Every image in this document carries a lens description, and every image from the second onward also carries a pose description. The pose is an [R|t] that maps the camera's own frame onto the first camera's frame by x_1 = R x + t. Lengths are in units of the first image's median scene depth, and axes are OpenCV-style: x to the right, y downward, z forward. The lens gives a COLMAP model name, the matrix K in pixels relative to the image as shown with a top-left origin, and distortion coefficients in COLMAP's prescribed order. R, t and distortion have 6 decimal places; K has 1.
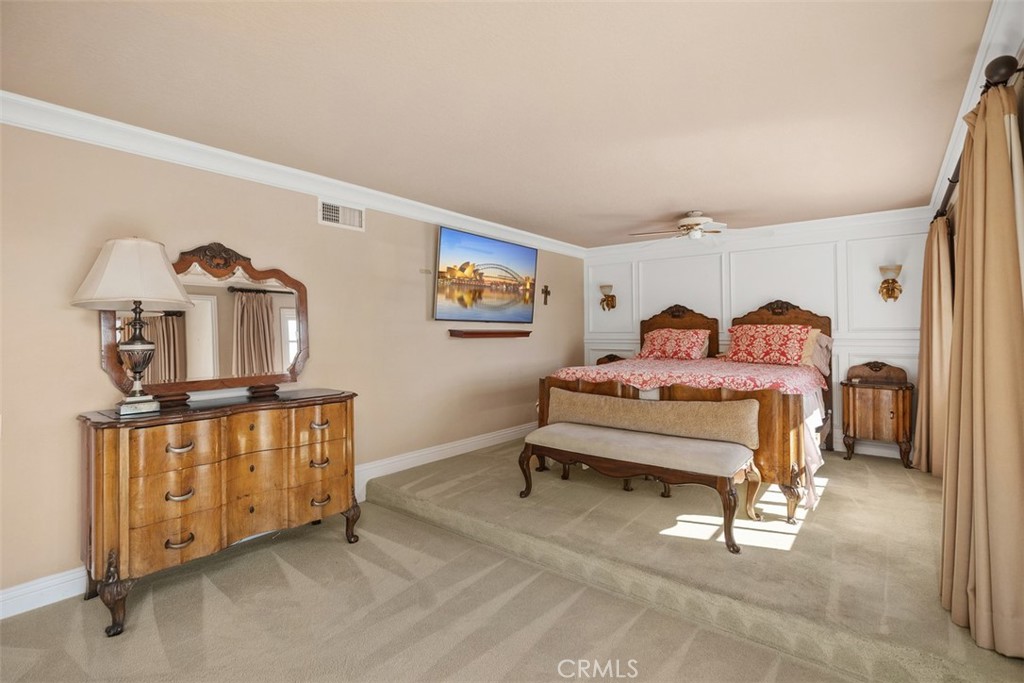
lens RADIAL K [[476.9, 0, 518.0], [0, 476.9, 333.0], [0, 0, 1]] dist [-0.004228, 0.000330]
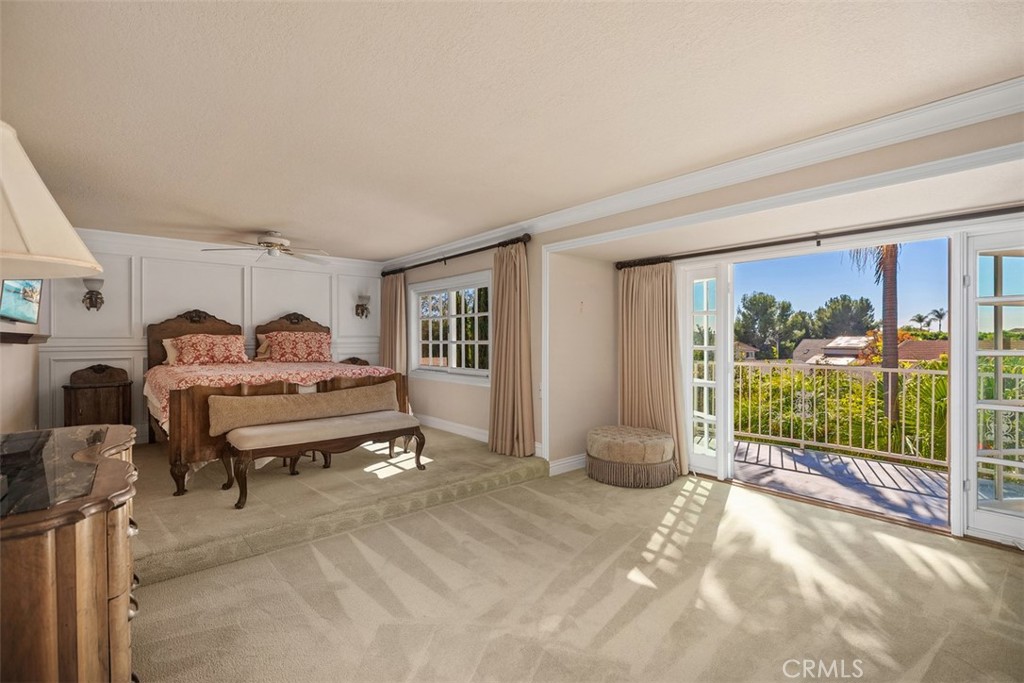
lens RADIAL K [[468.2, 0, 504.4], [0, 468.2, 344.5], [0, 0, 1]] dist [0.001351, 0.000813]
pose [[0.200482, -0.008247, 0.979663, -0.634152], [0.000887, 0.999966, 0.008236, 0.006546], [-0.979697, -0.000783, 0.200483, 0.231879]]
